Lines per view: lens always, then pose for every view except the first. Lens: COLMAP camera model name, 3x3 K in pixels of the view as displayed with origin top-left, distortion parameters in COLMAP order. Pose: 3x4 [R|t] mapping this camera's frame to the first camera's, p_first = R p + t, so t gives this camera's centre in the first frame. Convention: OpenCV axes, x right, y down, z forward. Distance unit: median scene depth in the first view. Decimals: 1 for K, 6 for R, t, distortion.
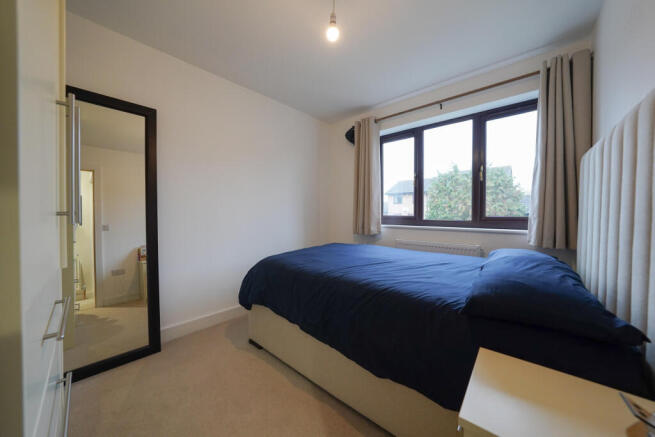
lens RADIAL K [[230.5, 0, 327.5], [0, 230.5, 218.5], [0, 0, 1]] dist [-0.014960, -0.000034]
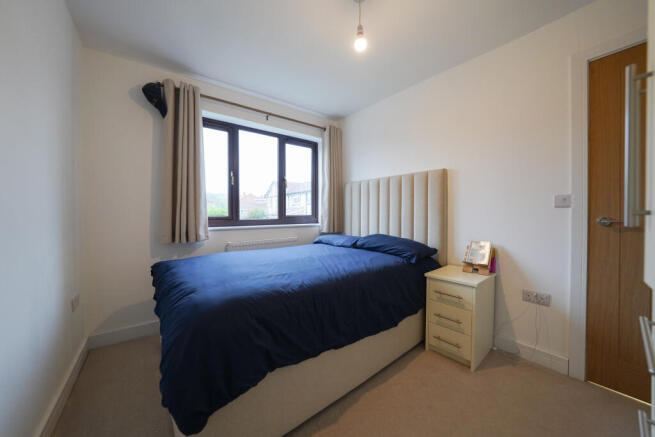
lens RADIAL K [[230.5, 0, 327.5], [0, 230.5, 218.5], [0, 0, 1]] dist [-0.014960, -0.000034]
pose [[0.177810, -0.026438, 0.983710, -0.521565], [0.027629, 0.999379, 0.021865, -0.012618], [-0.983677, 0.023291, 0.178430, 0.477999]]
